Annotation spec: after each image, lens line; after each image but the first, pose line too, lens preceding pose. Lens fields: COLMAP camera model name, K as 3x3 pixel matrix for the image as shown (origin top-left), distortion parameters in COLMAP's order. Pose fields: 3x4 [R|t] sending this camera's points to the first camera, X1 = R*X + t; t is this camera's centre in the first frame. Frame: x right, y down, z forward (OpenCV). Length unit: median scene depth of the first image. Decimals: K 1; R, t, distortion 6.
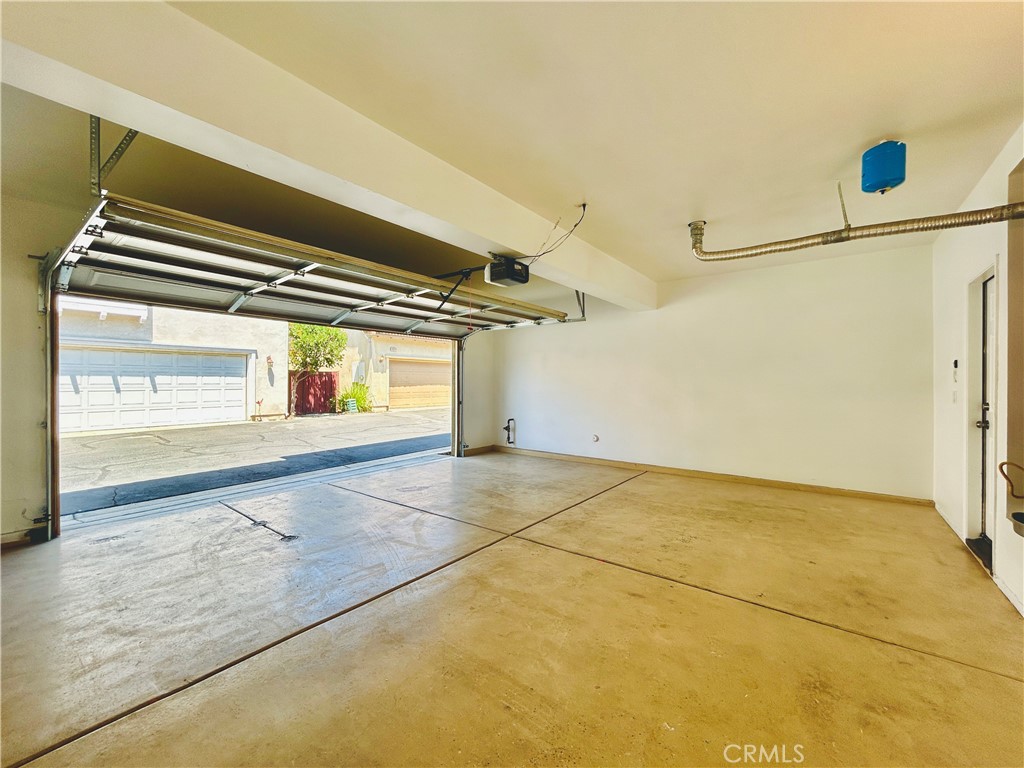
lens RADIAL K [[415.1, 0, 512.4], [0, 415.1, 383.7], [0, 0, 1]] dist [-0.002932, 0.001014]
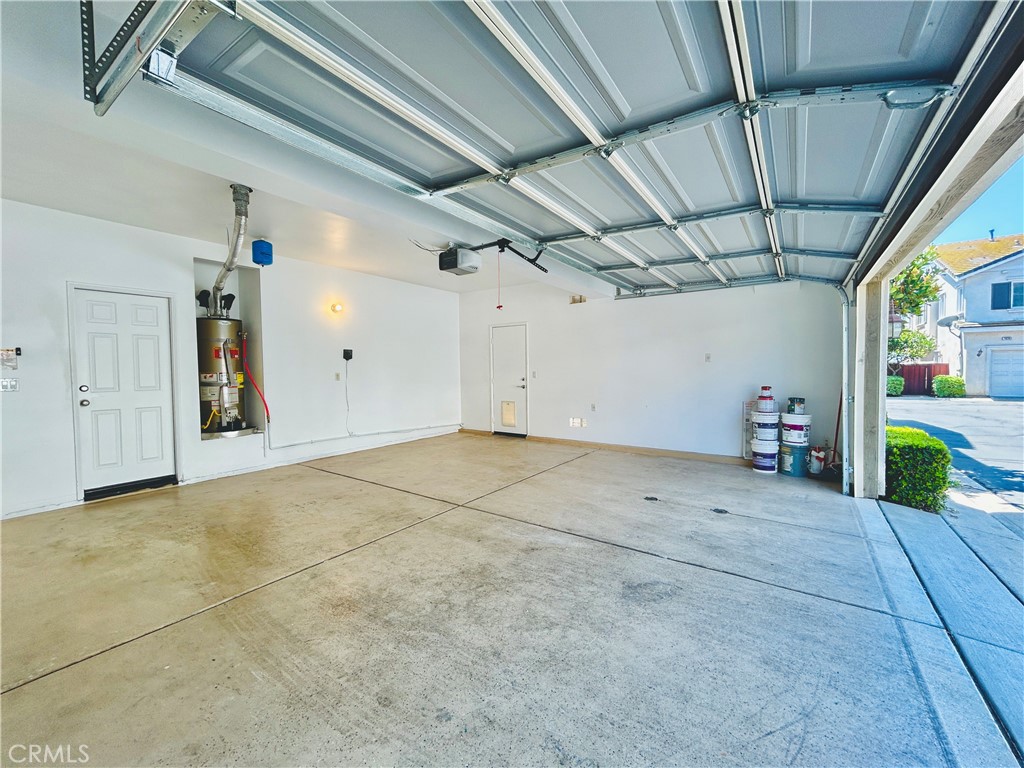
lens RADIAL K [[415.1, 0, 512.5], [0, 415.1, 382.9], [0, 0, 1]] dist [-0.002932, 0.001014]
pose [[-0.998529, 0.010815, -0.053122, -0.077370], [0.008889, 0.999299, 0.036356, 0.001881], [0.053478, 0.035830, -0.997926, 1.811563]]
